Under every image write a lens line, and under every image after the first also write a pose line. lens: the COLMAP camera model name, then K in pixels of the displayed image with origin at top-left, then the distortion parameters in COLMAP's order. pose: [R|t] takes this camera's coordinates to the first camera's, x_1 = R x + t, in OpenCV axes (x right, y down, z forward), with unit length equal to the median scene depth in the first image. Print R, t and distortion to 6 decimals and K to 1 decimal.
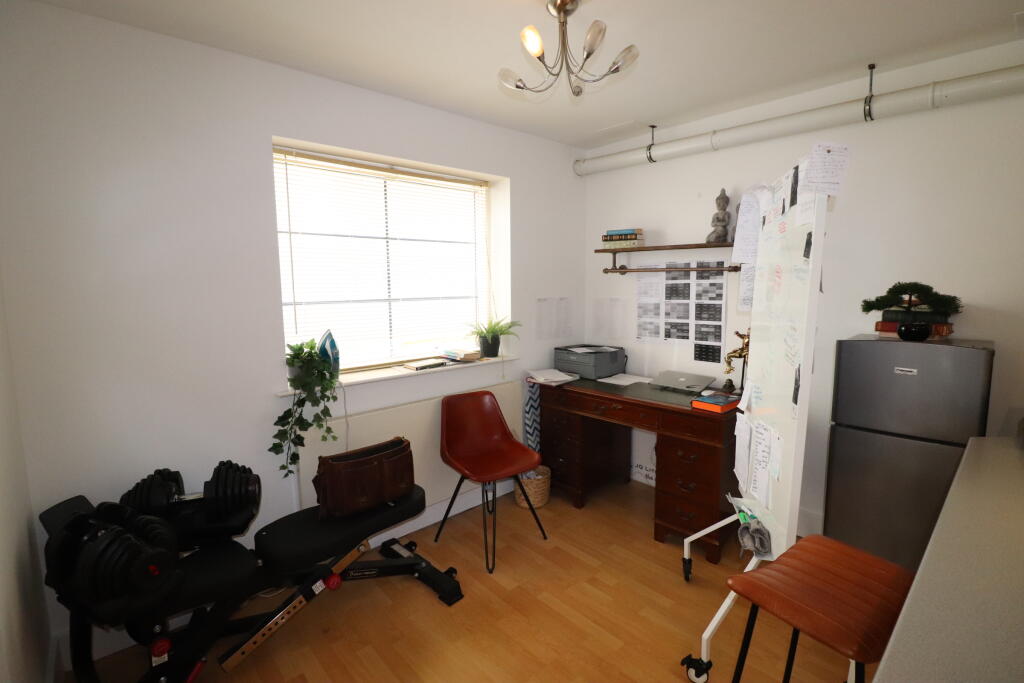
lens RADIAL K [[490.3, 0, 512.0], [0, 490.3, 341.5], [0, 0, 1]] dist [-0.002467, -0.000146]
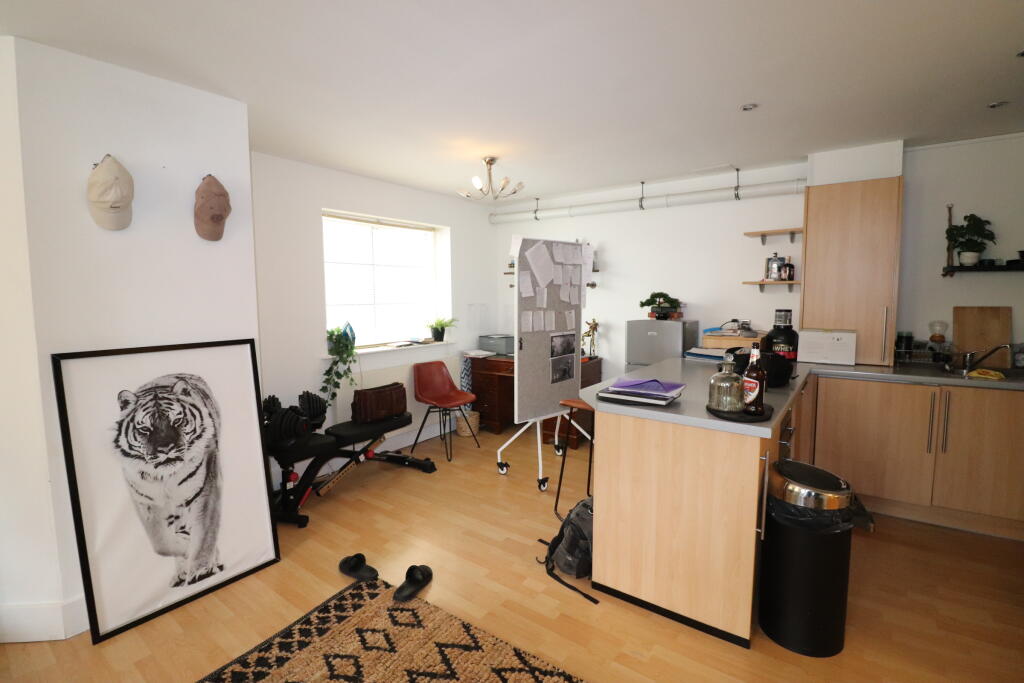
lens RADIAL K [[490.3, 0, 512.0], [0, 490.3, 341.5], [0, 0, 1]] dist [-0.002467, -0.000146]
pose [[0.981329, -0.017963, 0.191494, -0.156274], [0.023518, 0.999365, -0.026771, 0.108262], [-0.190891, 0.030775, 0.981129, -0.764223]]
